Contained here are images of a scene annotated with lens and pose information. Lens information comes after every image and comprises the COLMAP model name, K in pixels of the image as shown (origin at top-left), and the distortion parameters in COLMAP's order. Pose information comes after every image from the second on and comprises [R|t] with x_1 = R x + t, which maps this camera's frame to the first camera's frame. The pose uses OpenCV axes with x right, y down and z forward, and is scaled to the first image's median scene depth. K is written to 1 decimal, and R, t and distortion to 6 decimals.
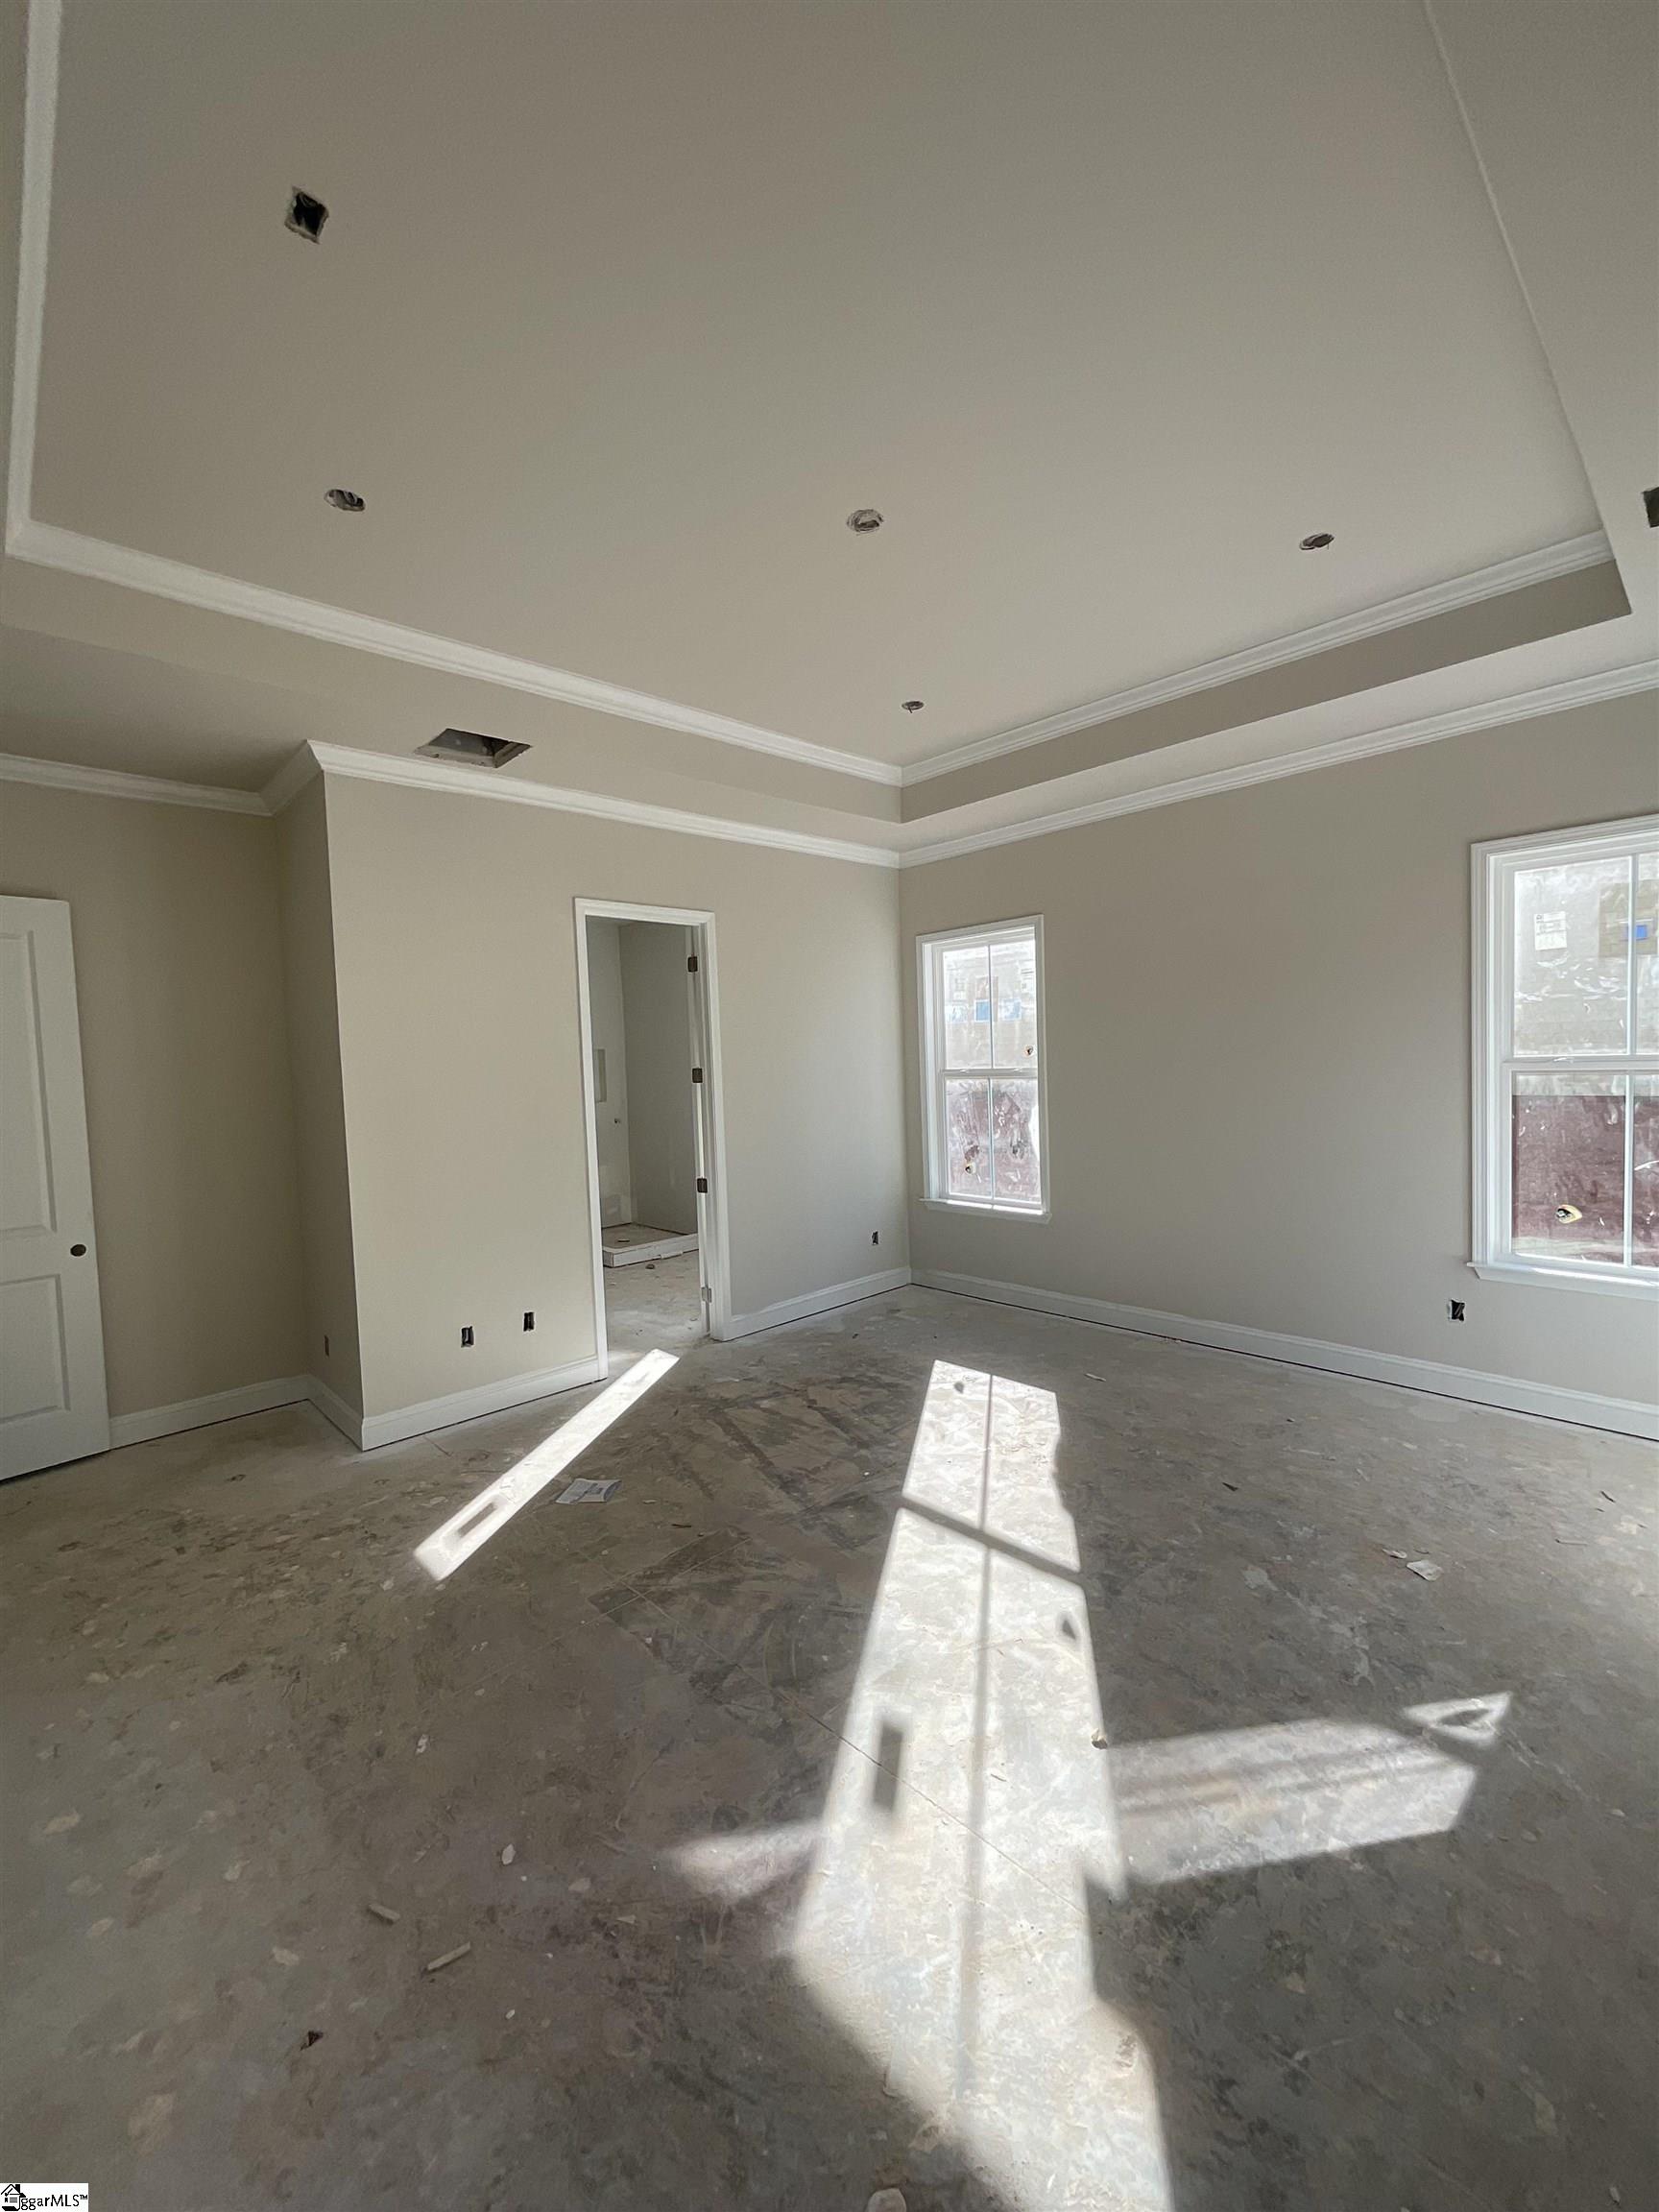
lens RADIAL K [[891.7, 0, 828.1], [0, 891.7, 1102.9], [0, 0, 1]] dist [-0.009562, 0.006447]
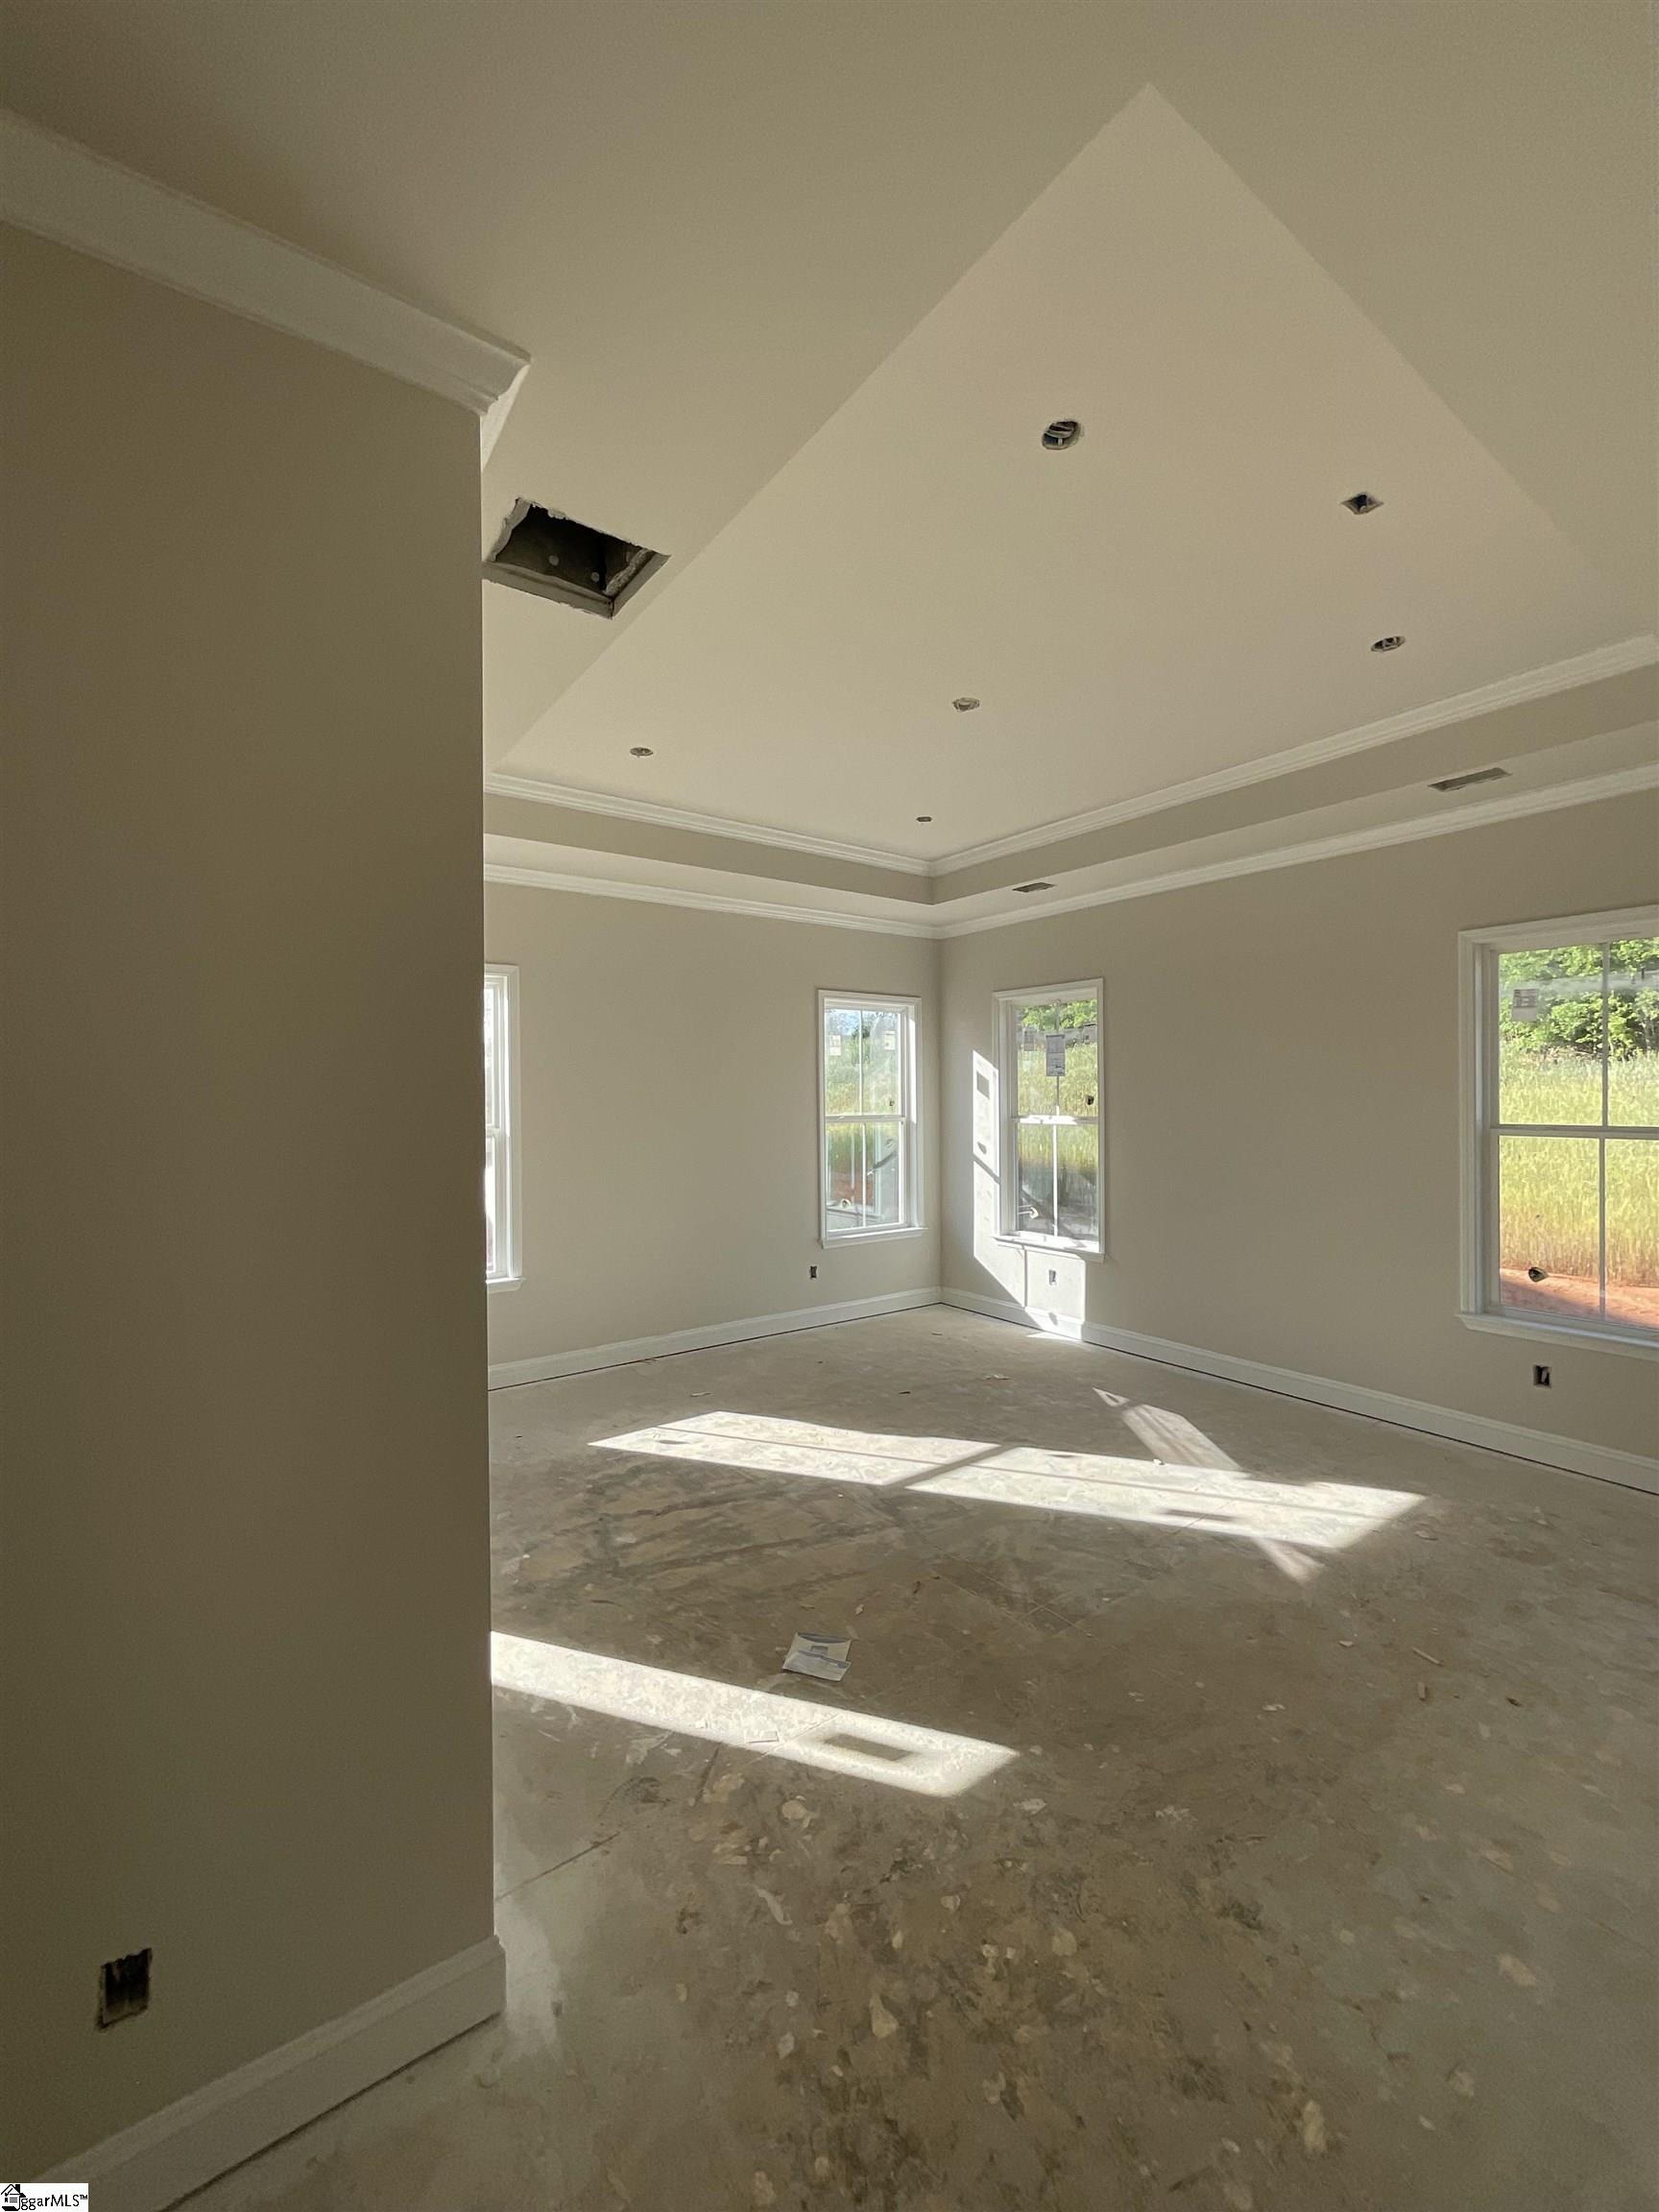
lens RADIAL K [[891.7, 0, 828.1], [0, 891.7, 1102.9], [0, 0, 1]] dist [-0.009562, 0.006447]
pose [[0.133945, 0.027670, 0.990602, -1.113997], [0.054054, 0.997918, -0.035184, -0.018488], [-0.989513, 0.058258, 0.132171, 0.914665]]
